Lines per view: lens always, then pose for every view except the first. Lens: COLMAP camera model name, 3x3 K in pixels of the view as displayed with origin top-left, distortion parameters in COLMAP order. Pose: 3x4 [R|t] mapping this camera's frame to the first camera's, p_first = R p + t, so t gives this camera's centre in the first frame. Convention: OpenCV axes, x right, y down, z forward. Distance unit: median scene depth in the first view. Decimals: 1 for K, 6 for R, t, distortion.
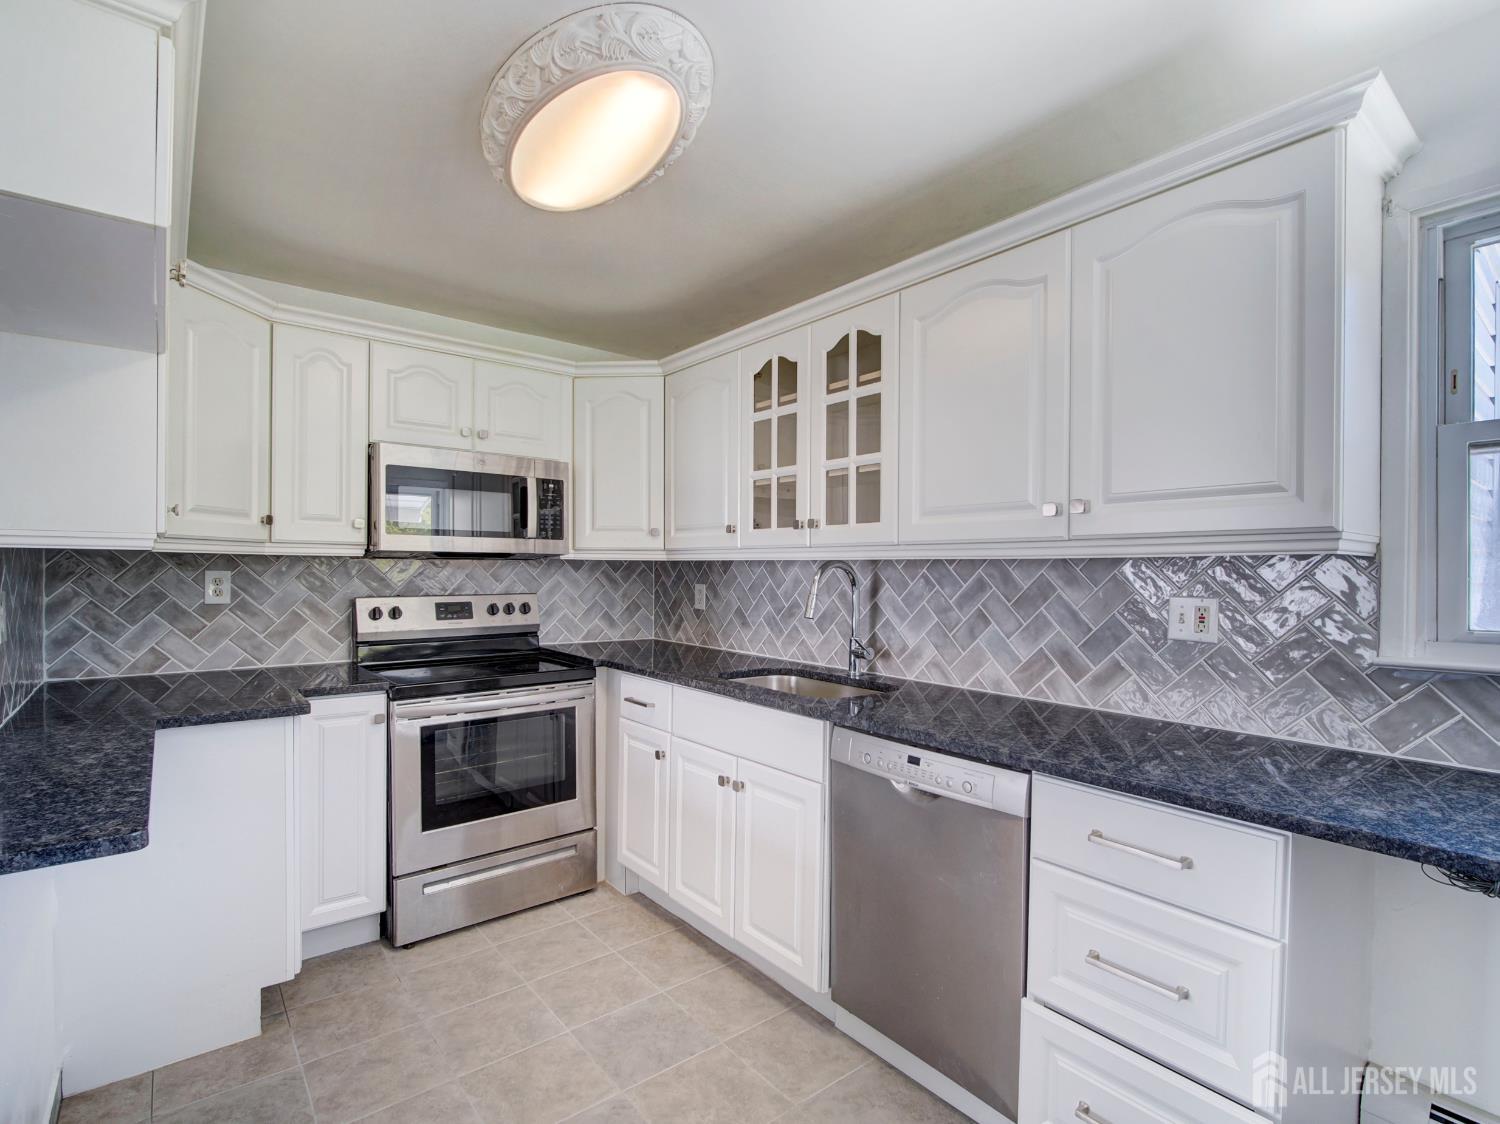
lens RADIAL K [[699.2, 0, 746.0], [0, 699.2, 571.6], [0, 0, 1]] dist [-0.007085, -0.000671]
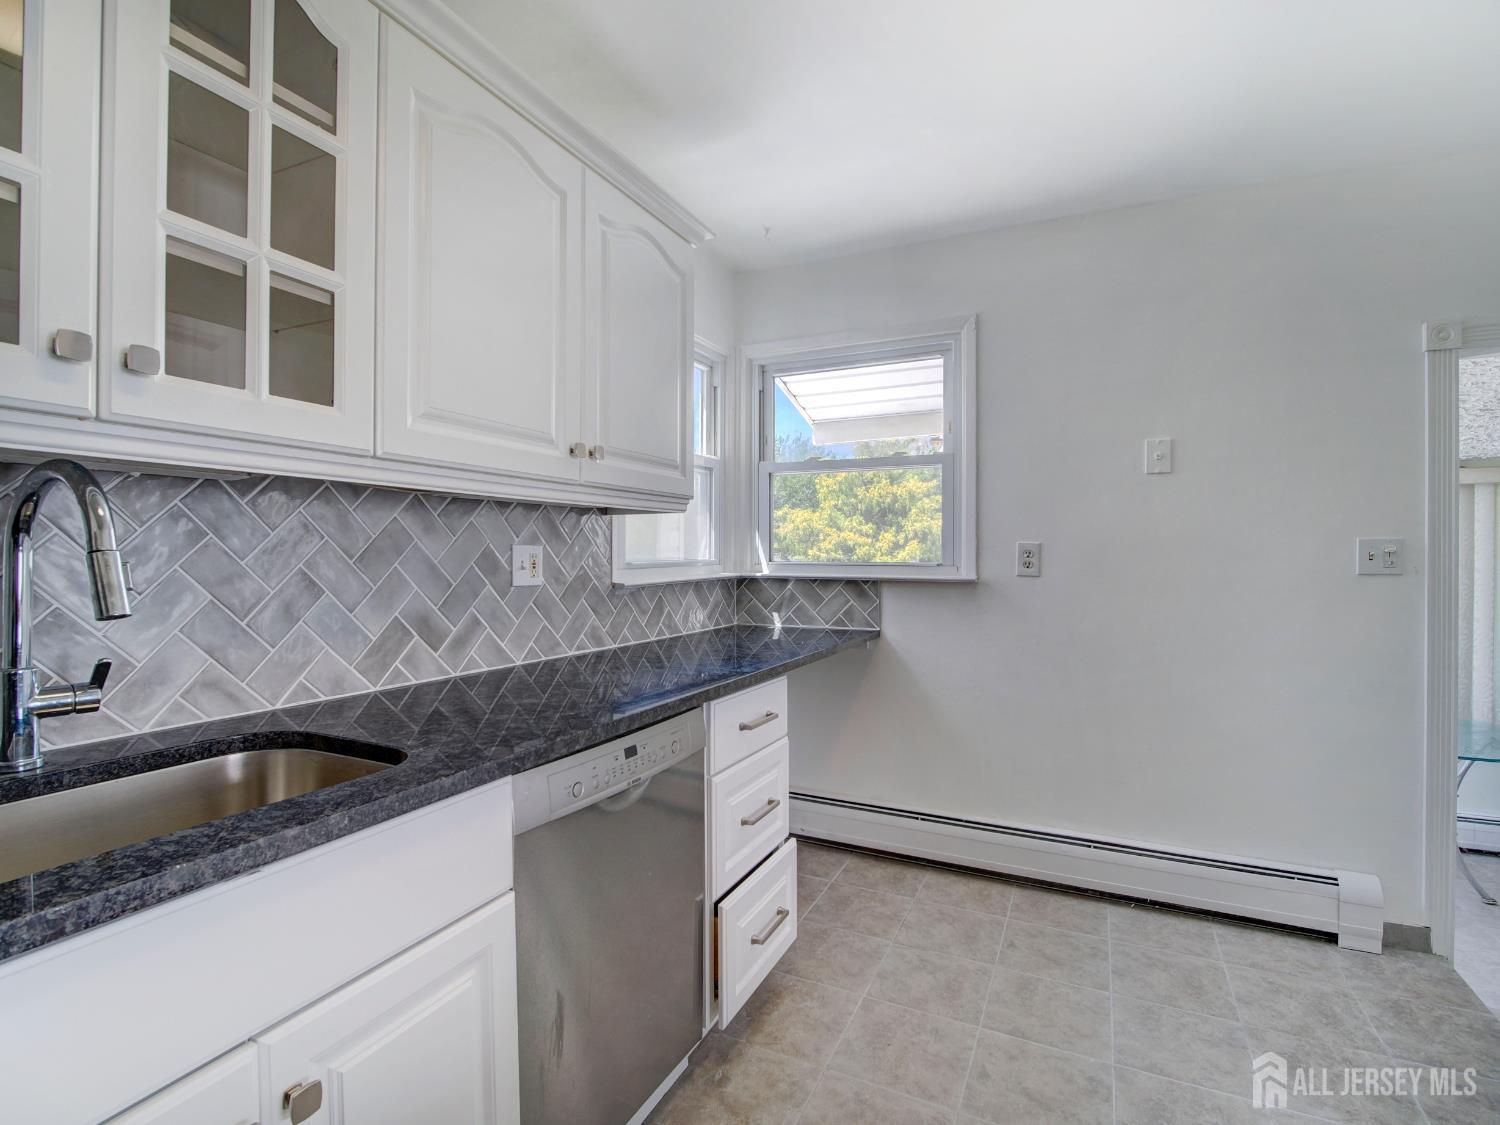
lens RADIAL K [[699.2, 0, 748.5], [0, 699.2, 551.4], [0, 0, 1]] dist [-0.007085, -0.000671]
pose [[-0.395813, -0.001367, 0.918330, -0.408709], [0.002443, 0.999994, 0.002541, 0.037005], [-0.918328, 0.003249, -0.395807, 0.931073]]
